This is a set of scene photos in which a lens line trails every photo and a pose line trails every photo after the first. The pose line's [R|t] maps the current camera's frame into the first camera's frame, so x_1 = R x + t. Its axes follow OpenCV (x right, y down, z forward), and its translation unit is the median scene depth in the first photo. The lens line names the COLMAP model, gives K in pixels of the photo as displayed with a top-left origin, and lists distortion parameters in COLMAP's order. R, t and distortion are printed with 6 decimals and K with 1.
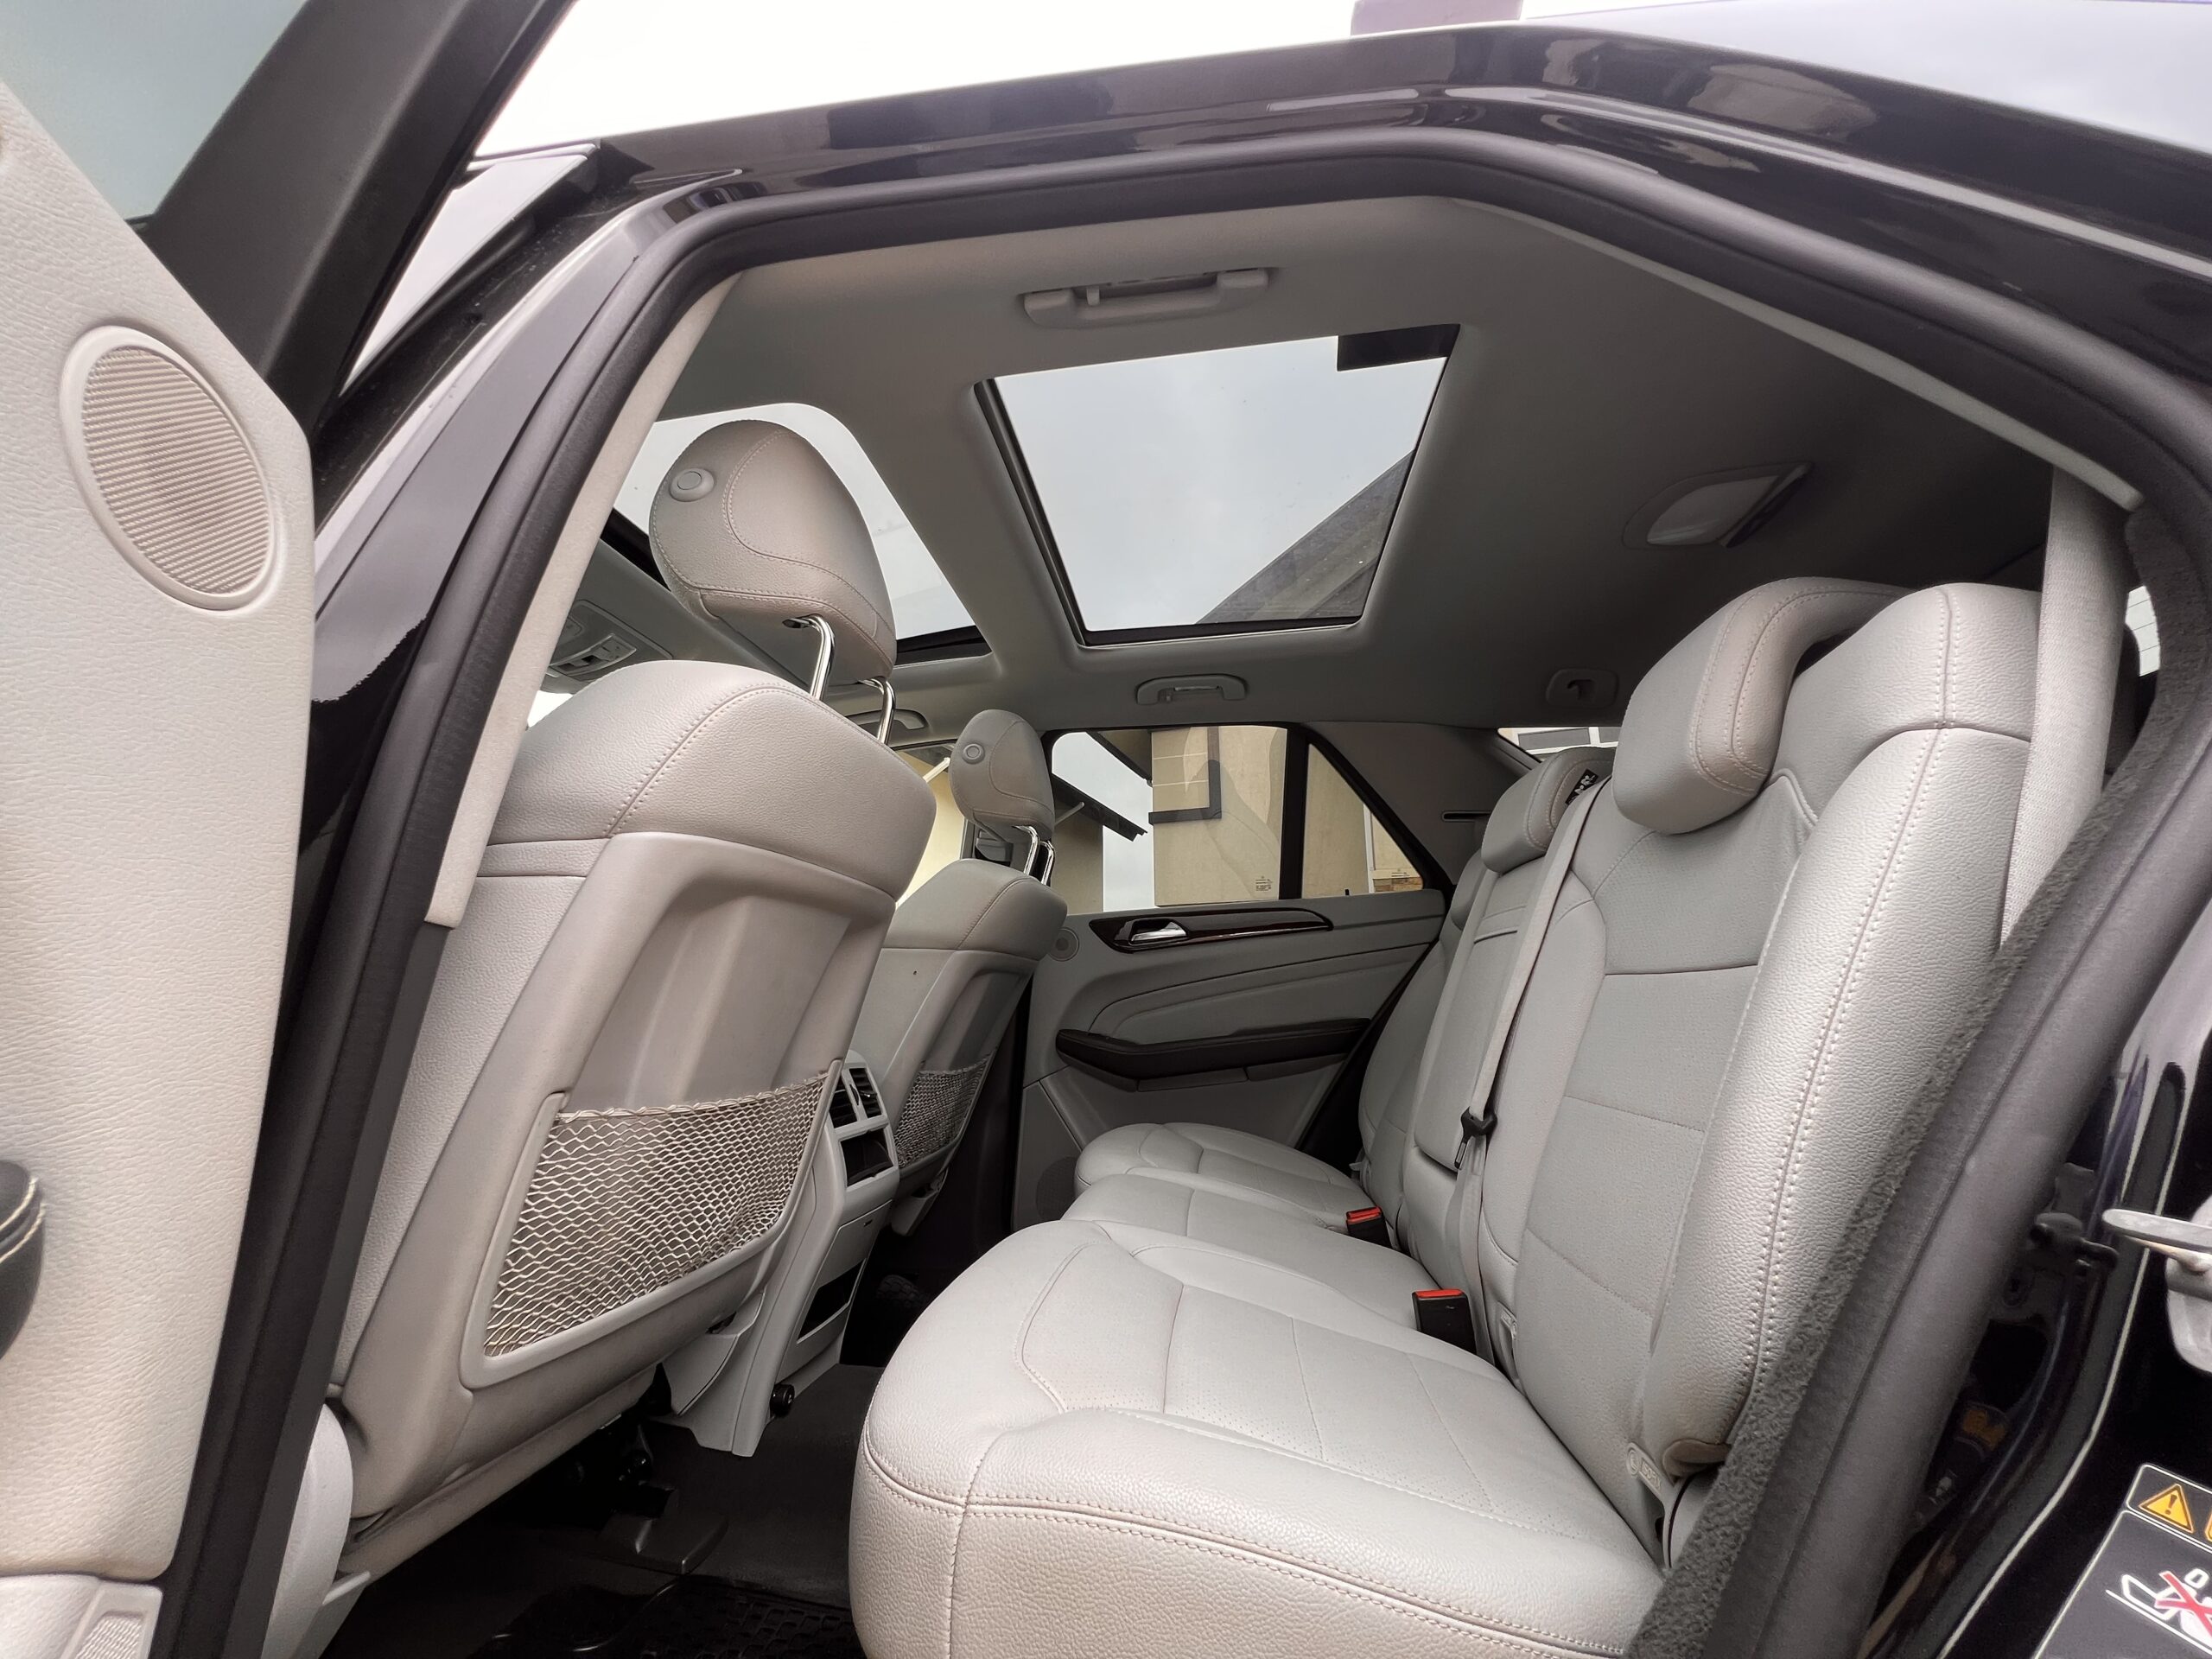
lens RADIAL K [[877.5, 0, 1106.2], [0, 877.5, 831.6], [0, 0, 1]] dist [-0.003909, 0.000807]
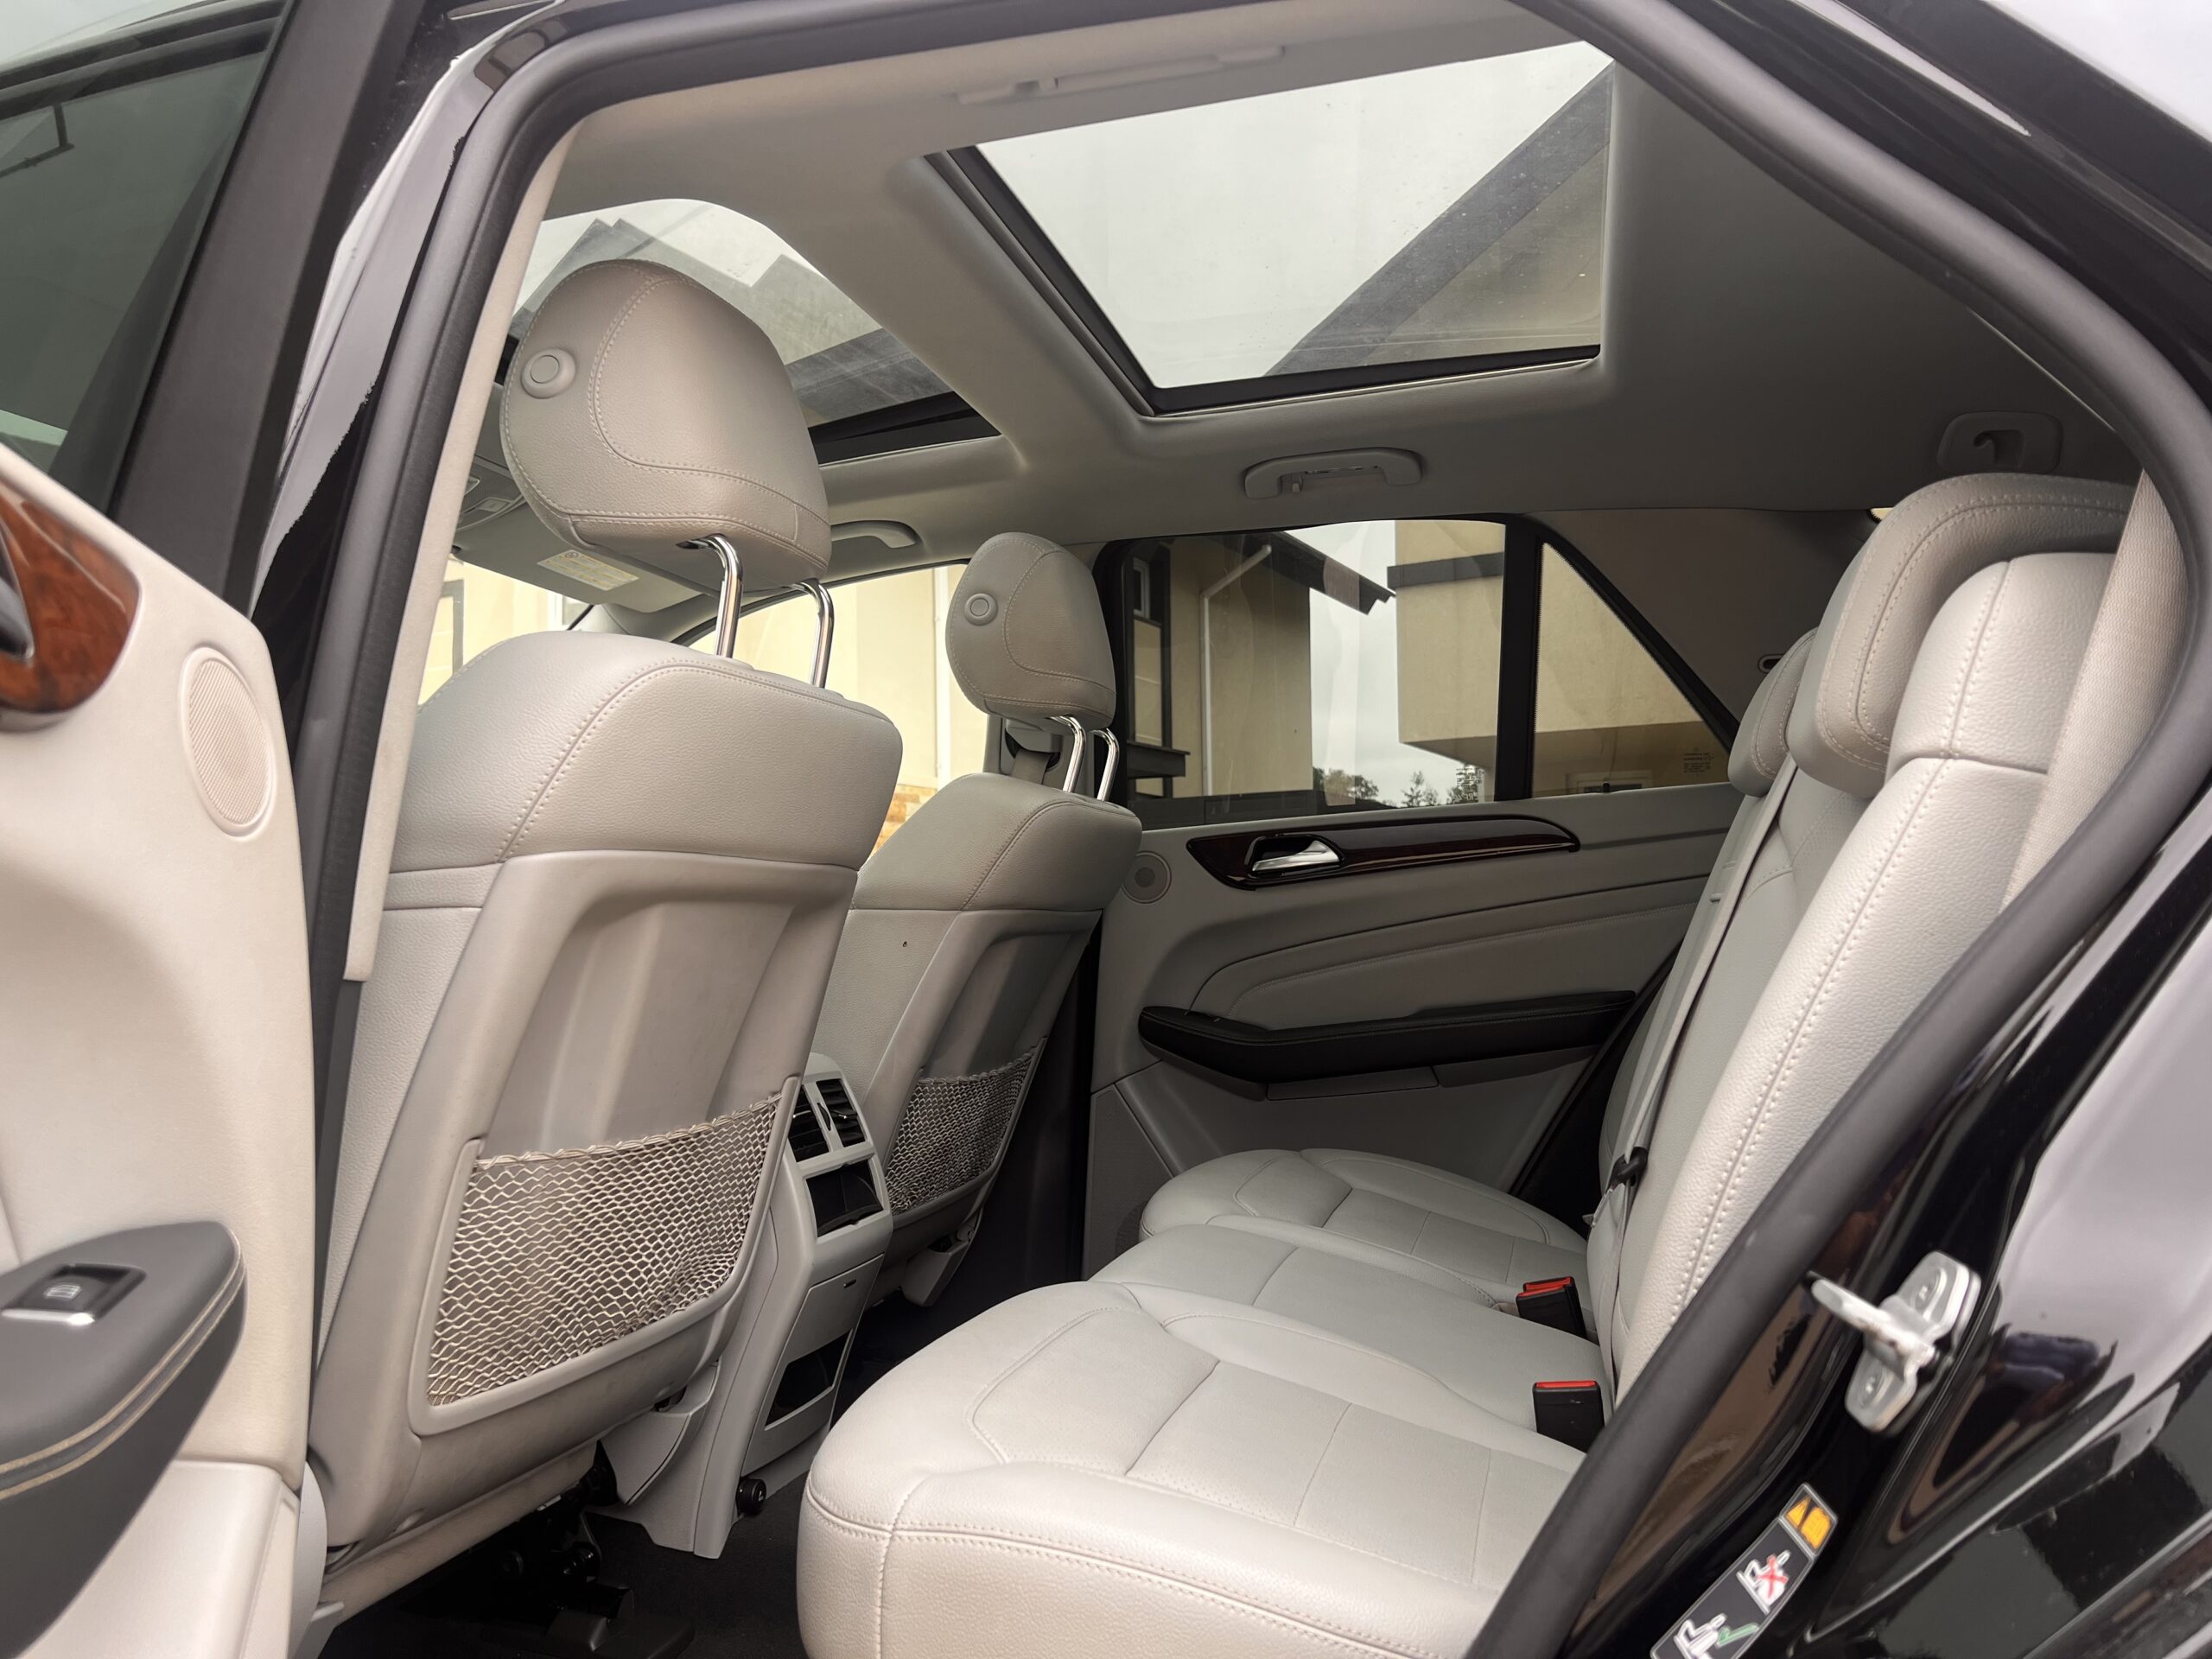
lens RADIAL K [[1648.9, 0, 1116.8], [0, 1648.9, 844.7], [0, 0, 1]] dist [0.088446, -0.194307]
pose [[0.991518, -0.016024, -0.128978, 0.202811], [0.035345, 0.988214, 0.148940, -0.180319], [0.125071, -0.152235, 0.980399, -0.431429]]
